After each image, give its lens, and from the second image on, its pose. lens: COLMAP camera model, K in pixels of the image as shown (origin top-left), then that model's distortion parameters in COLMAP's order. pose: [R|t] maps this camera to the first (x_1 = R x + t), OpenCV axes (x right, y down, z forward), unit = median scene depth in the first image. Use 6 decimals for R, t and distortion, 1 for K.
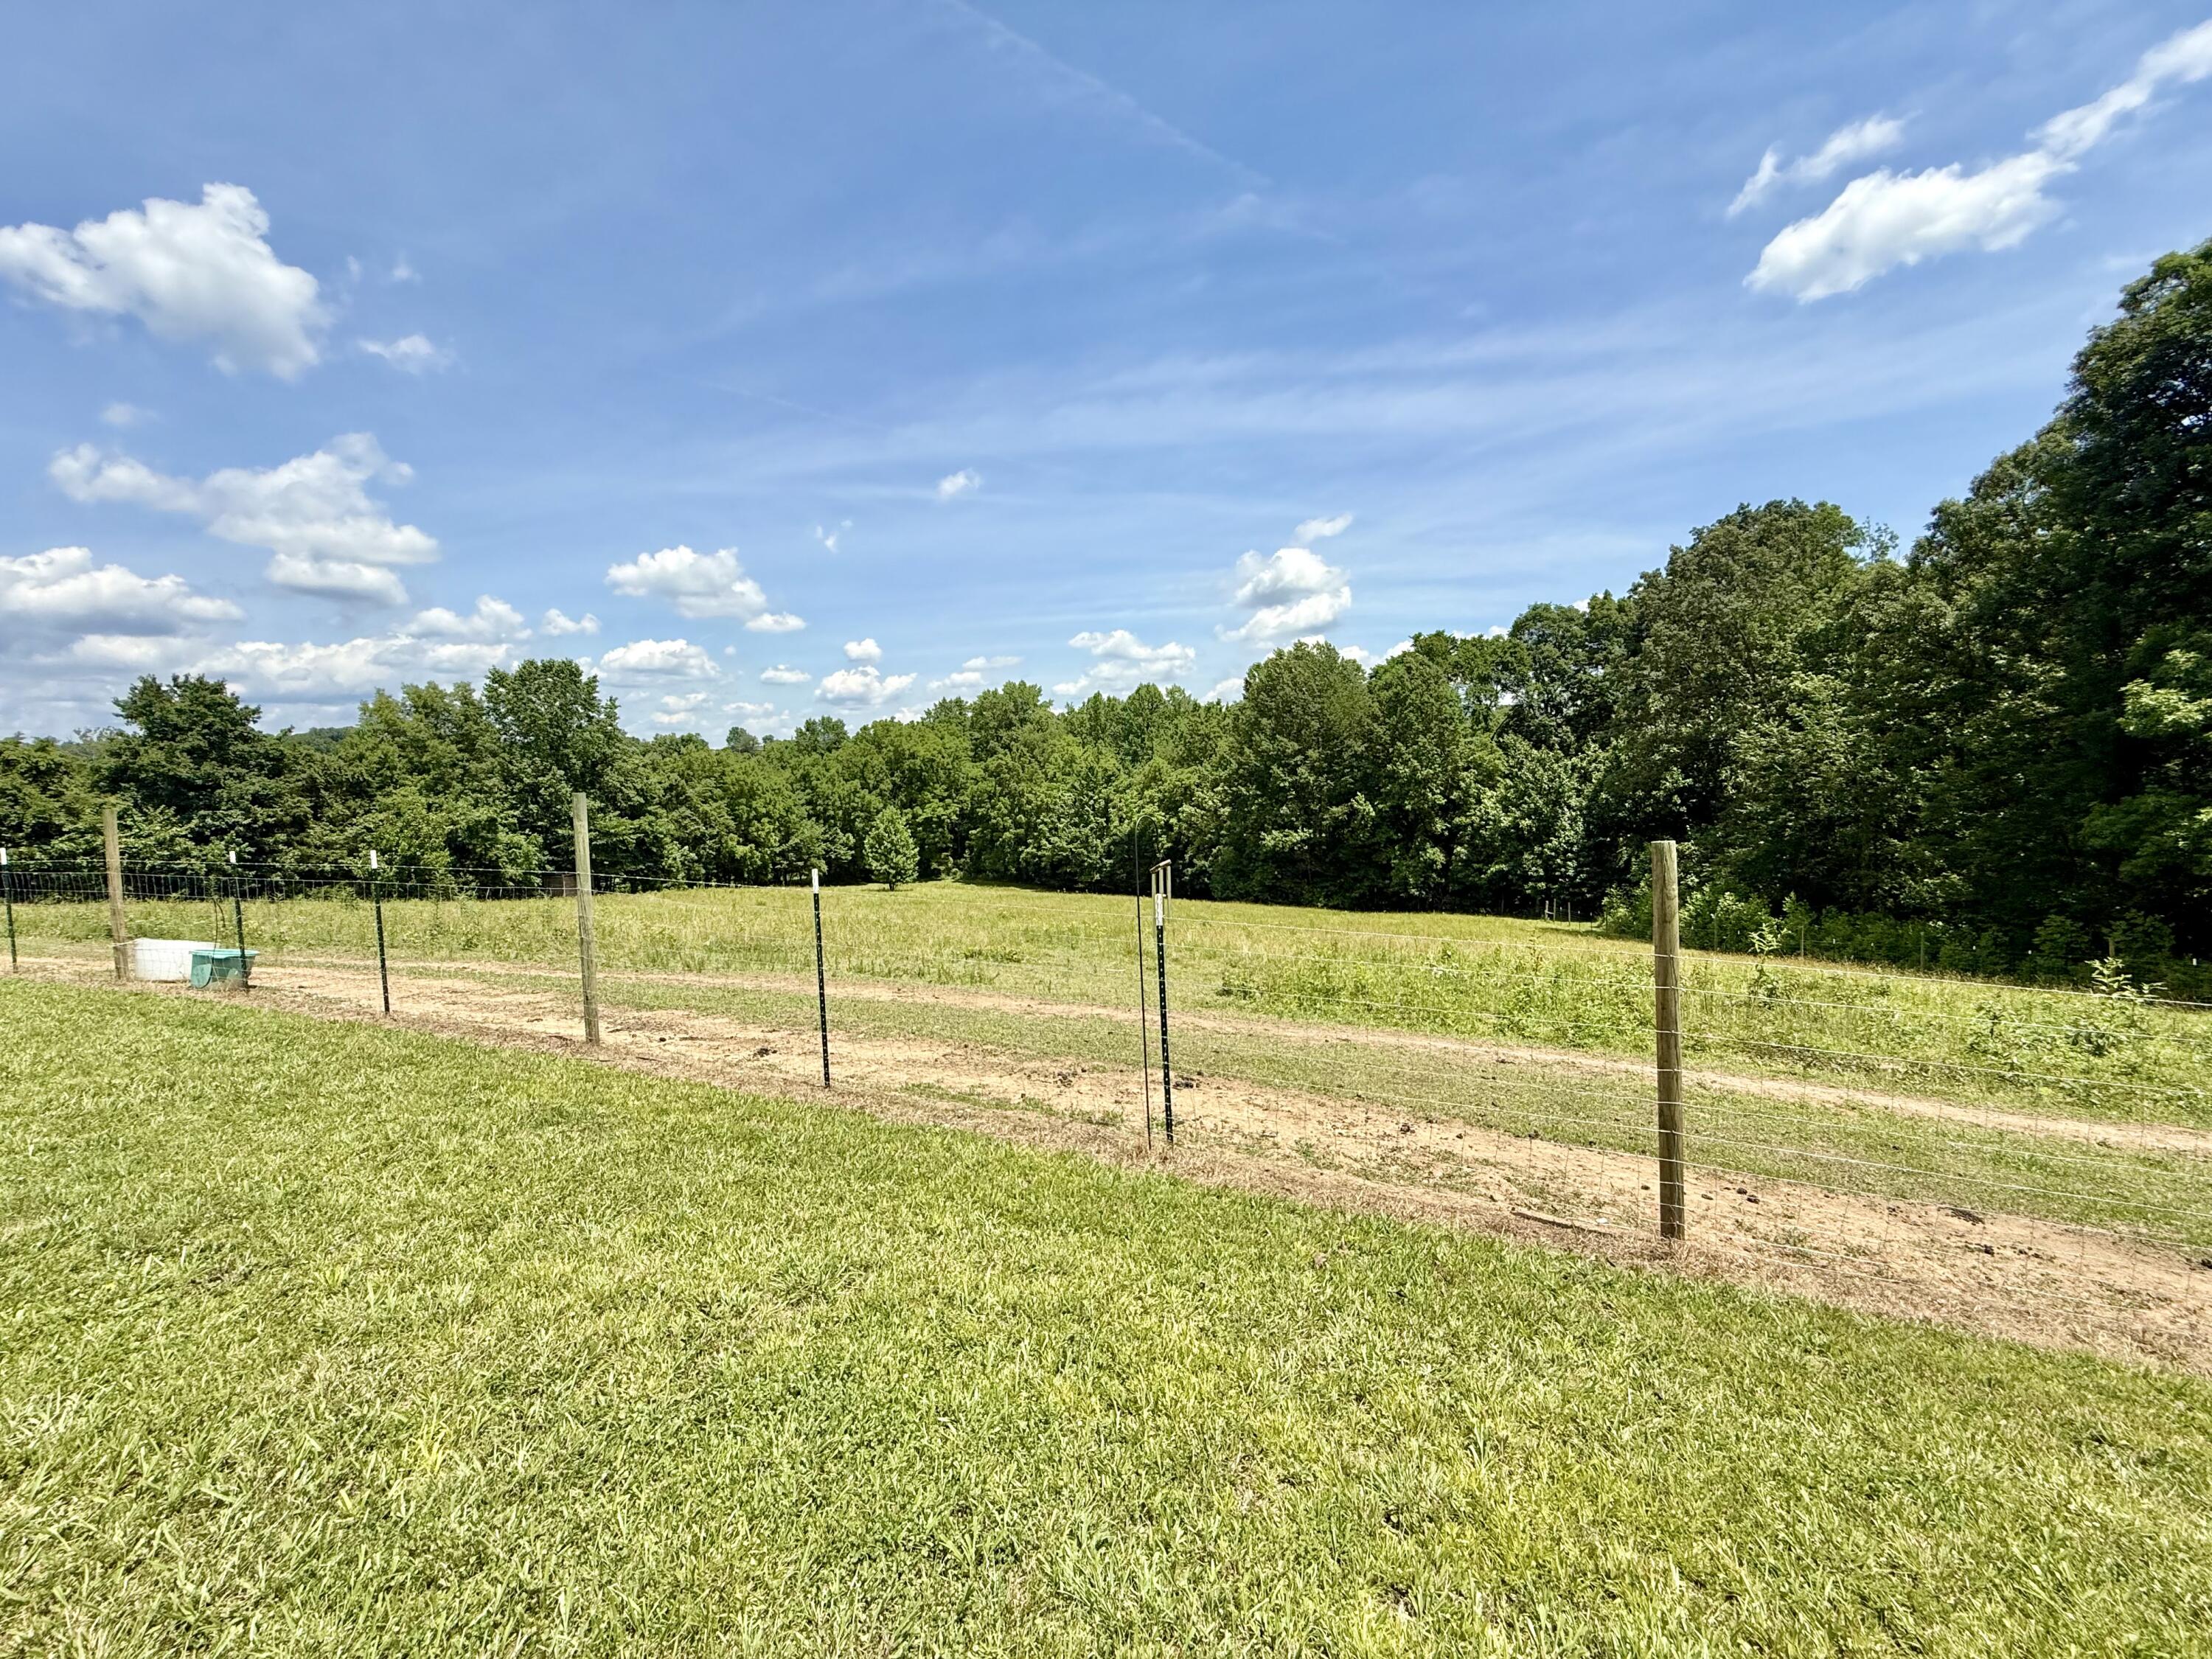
lens RADIAL K [[881.4, 0, 1106.0], [0, 881.4, 829.5], [0, 0, 1]] dist [-0.000615, 0.000324]
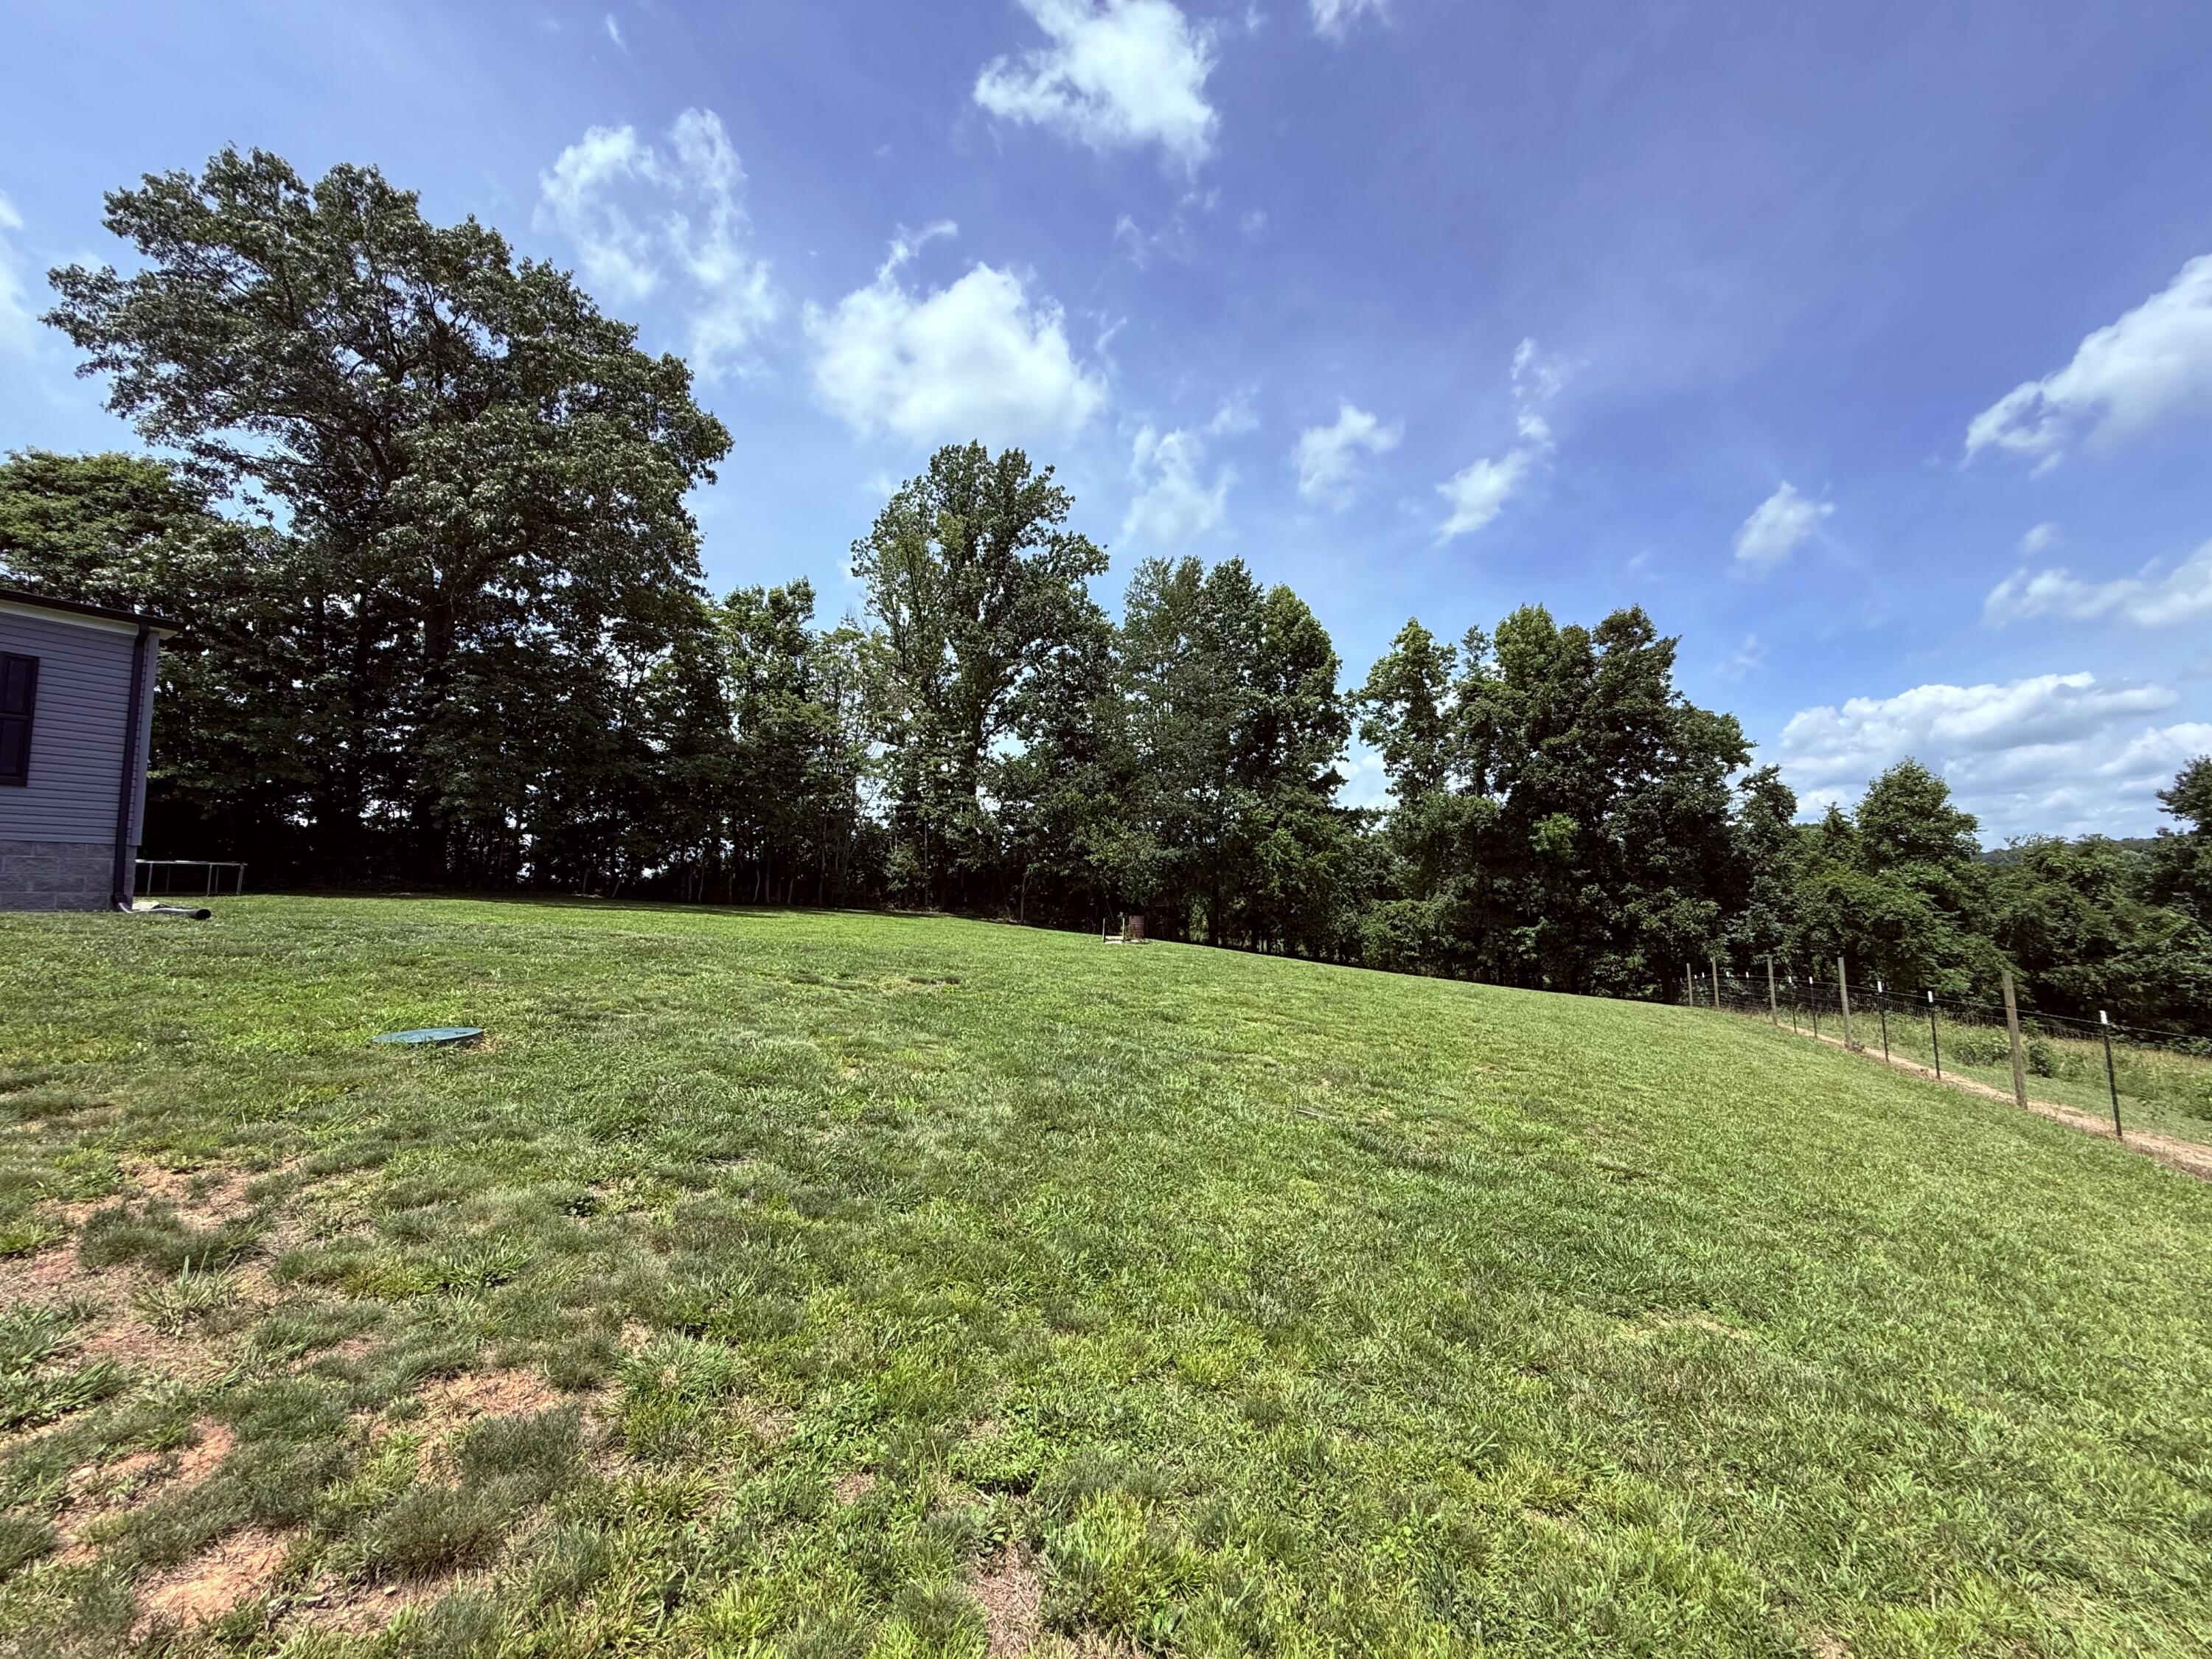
lens RADIAL K [[881.4, 0, 1106.0], [0, 881.4, 829.5], [0, 0, 1]] dist [-0.000615, 0.000324]
pose [[-0.080136, -0.066076, -0.994592, -0.249386], [-0.051626, 0.996736, -0.062059, -0.010034], [0.995446, 0.046373, -0.083285, 0.093176]]
